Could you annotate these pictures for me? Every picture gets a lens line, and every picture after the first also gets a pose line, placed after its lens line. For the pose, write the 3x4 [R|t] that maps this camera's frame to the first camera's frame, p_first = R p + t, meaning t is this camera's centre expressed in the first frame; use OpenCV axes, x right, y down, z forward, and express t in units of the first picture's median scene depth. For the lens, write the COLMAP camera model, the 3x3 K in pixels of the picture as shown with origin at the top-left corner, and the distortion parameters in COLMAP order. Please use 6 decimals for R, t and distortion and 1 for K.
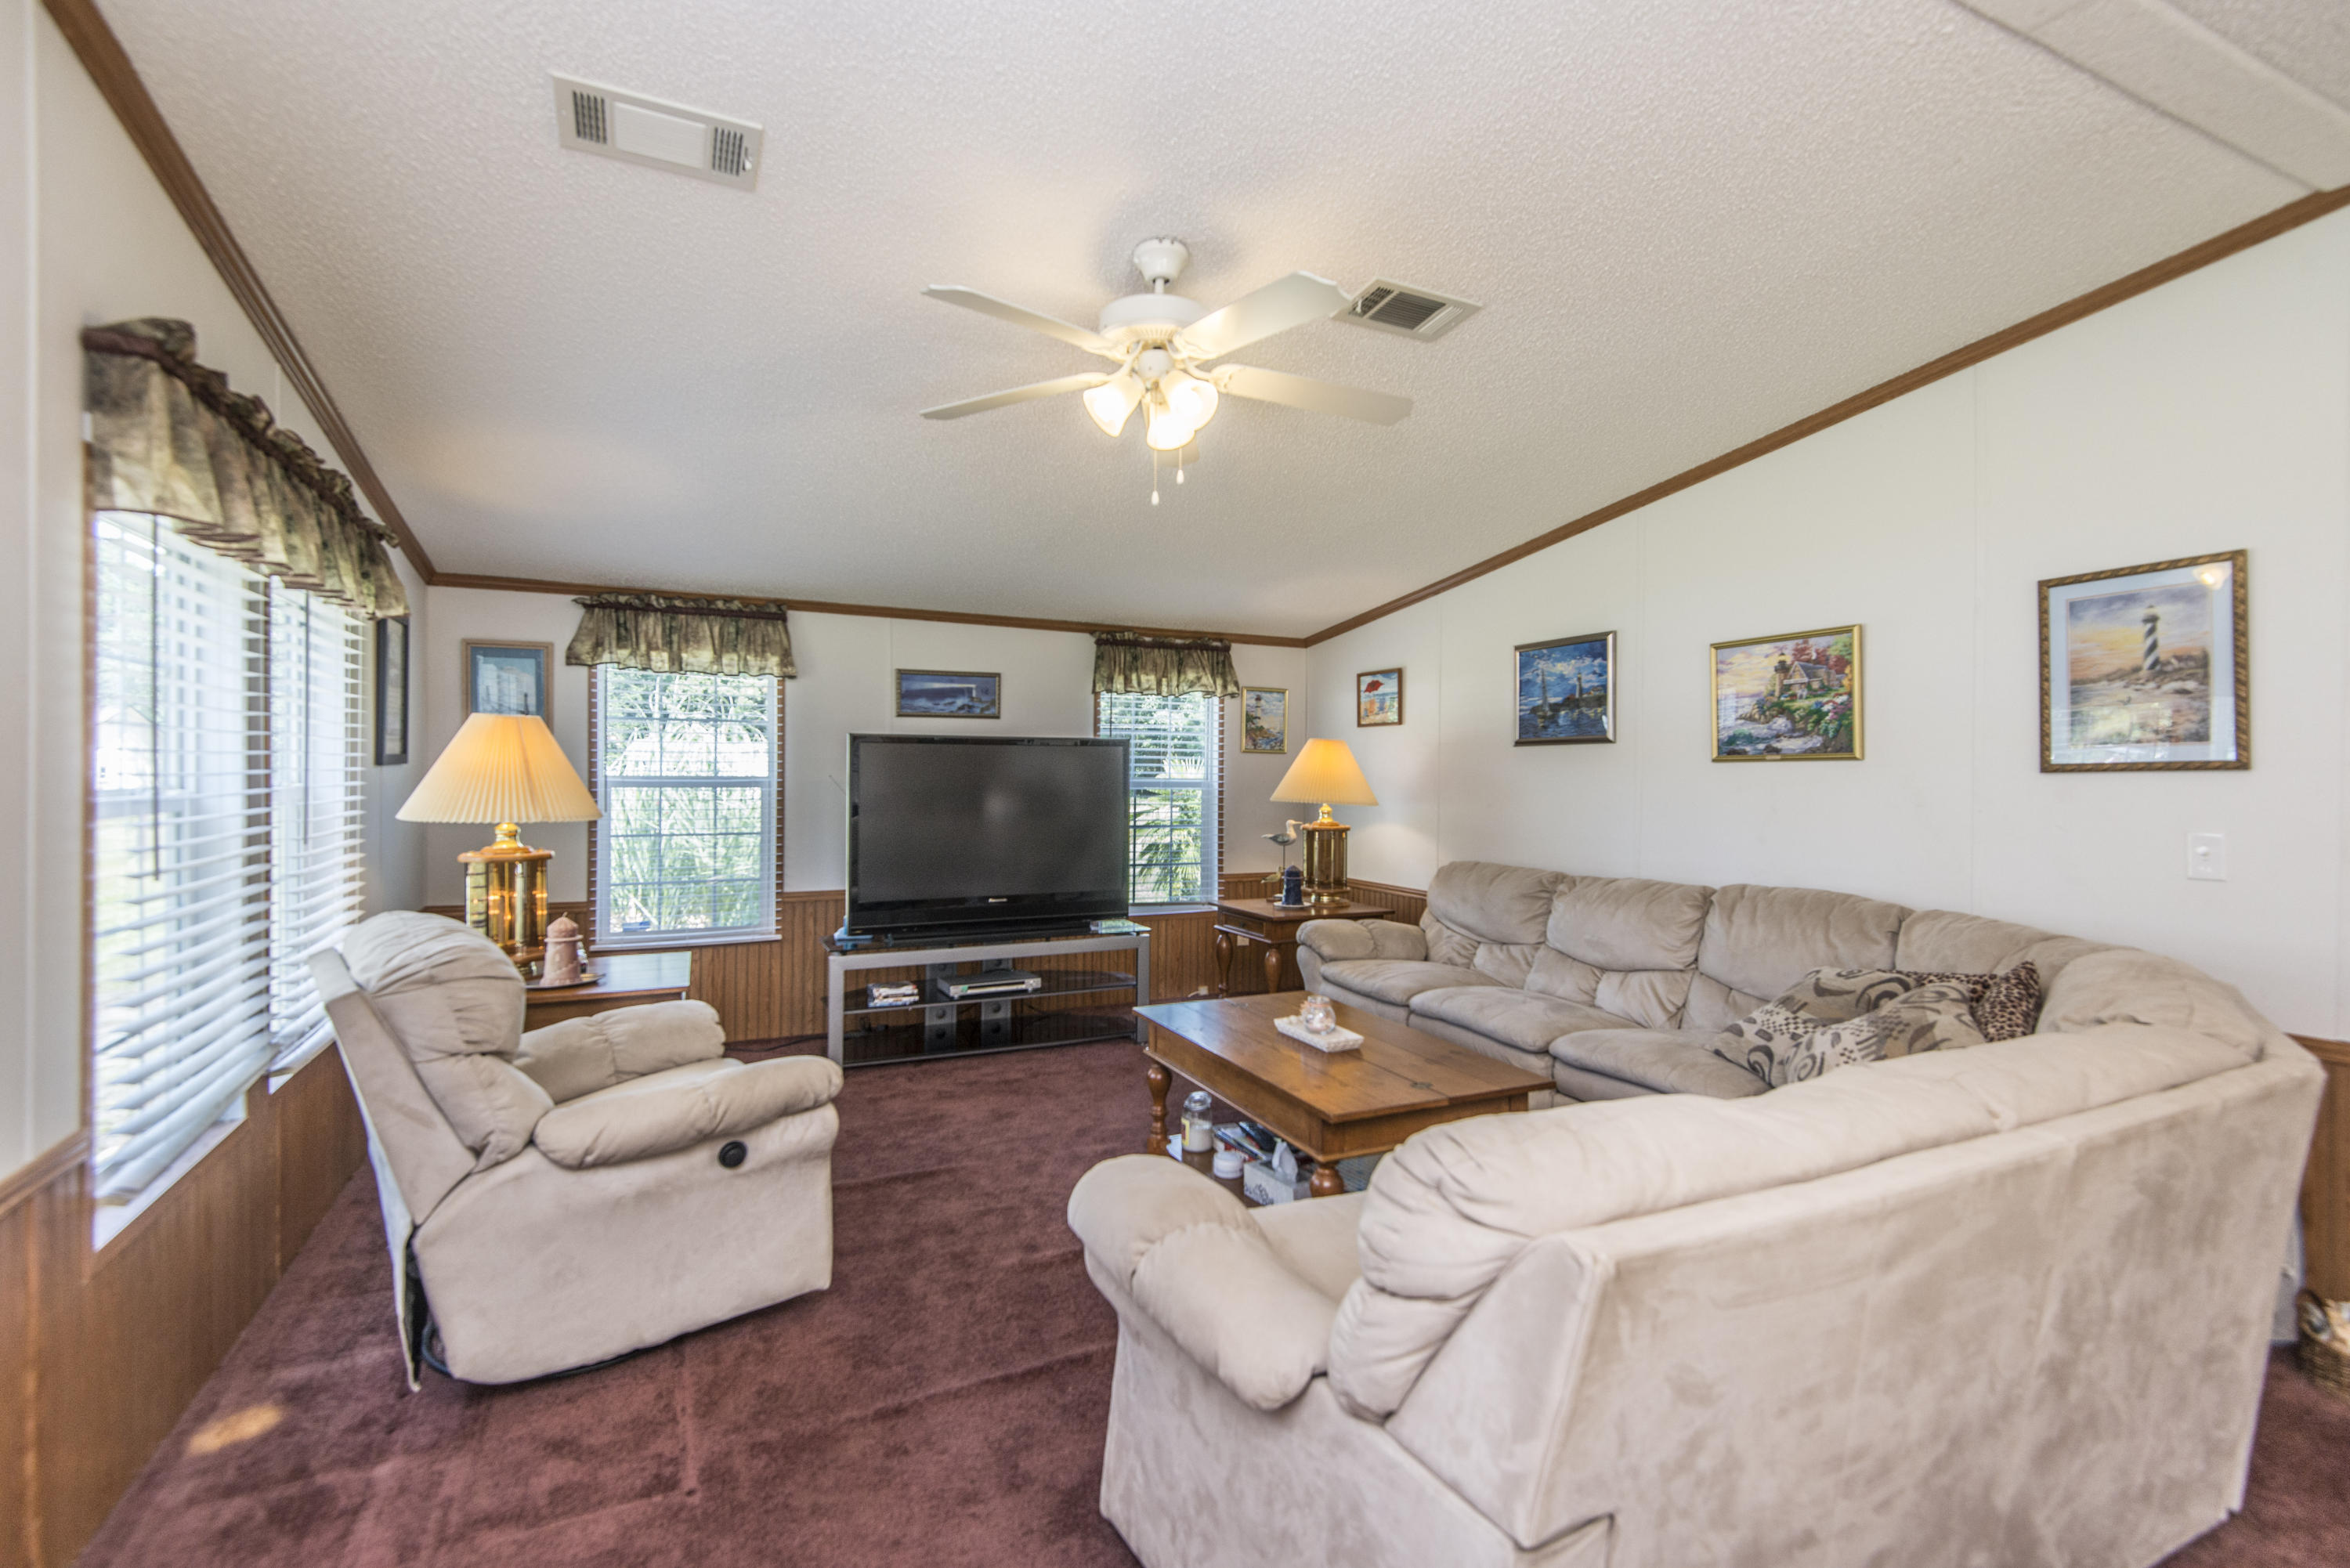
lens RADIAL K [[1073.0, 0, 1173.6], [0, 1073.0, 776.1], [0, 0, 1]] dist [0.021223, -0.011196]
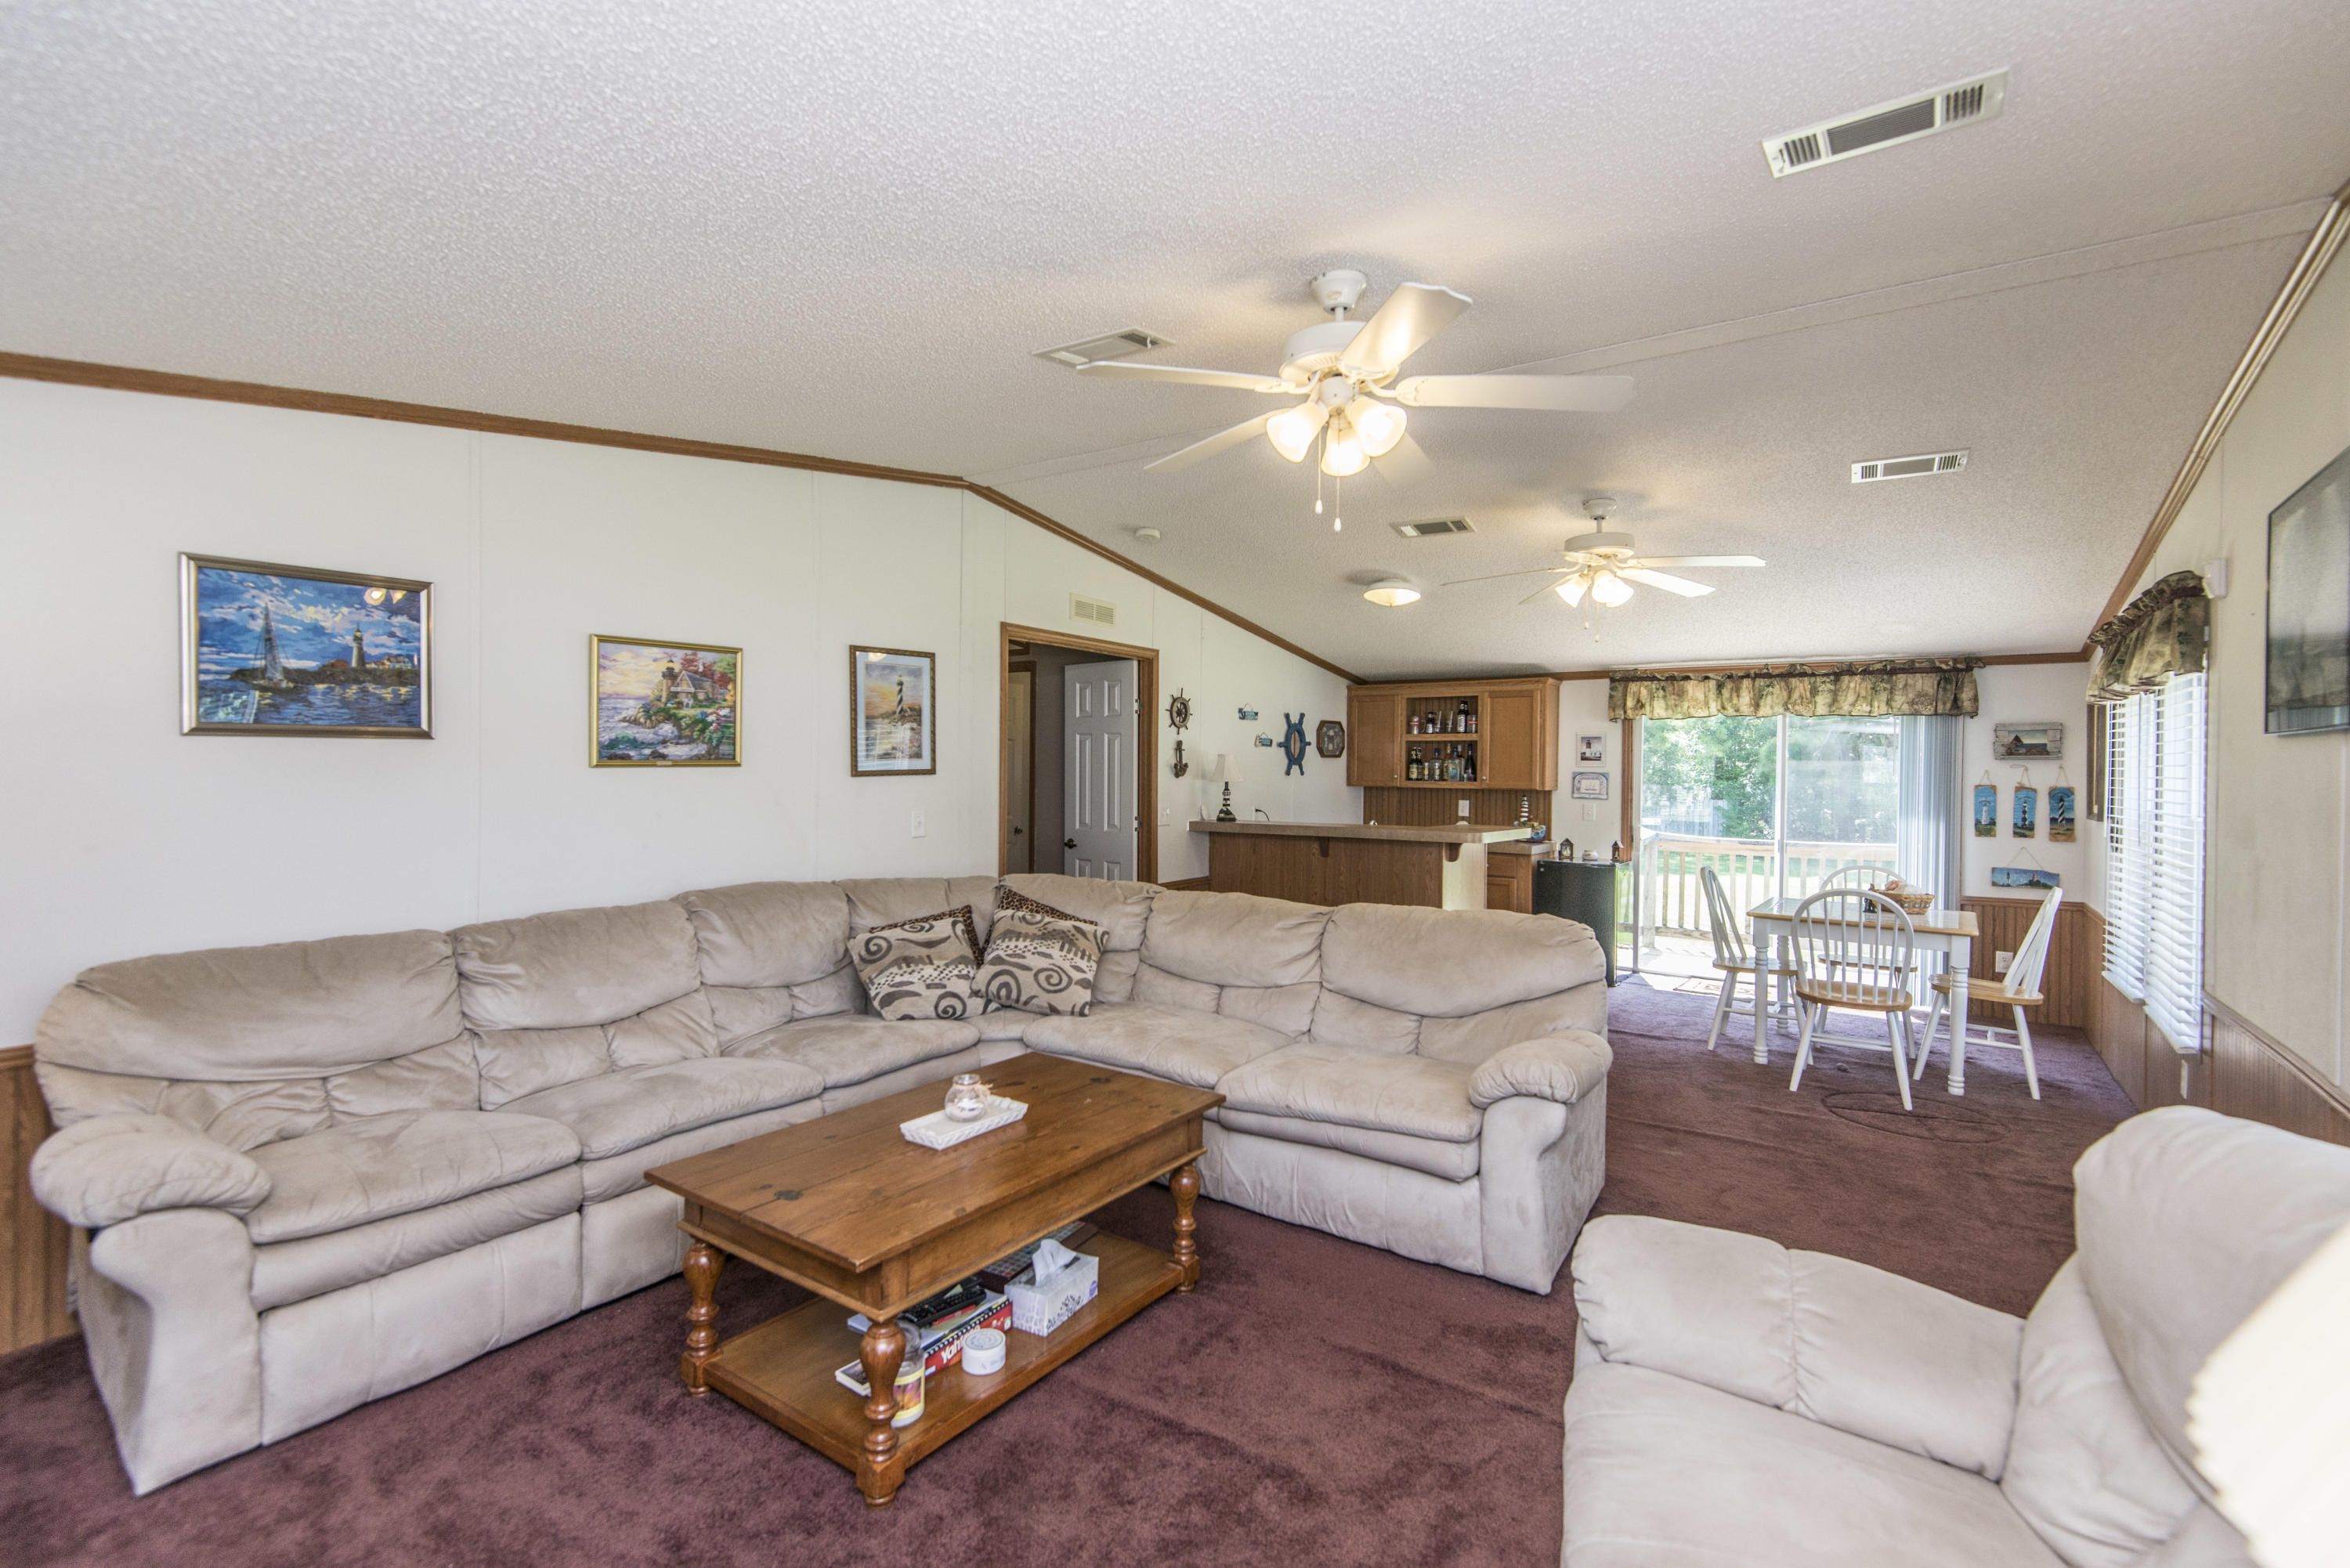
lens RADIAL K [[1073.0, 0, 1166.9], [0, 1073.0, 767.4], [0, 0, 1]] dist [0.021223, -0.011196]
pose [[-0.500827, -0.014259, 0.865430, -0.520667], [-0.008748, 0.999897, 0.011412, -0.027923], [-0.865503, -0.001855, -0.500900, 1.059964]]
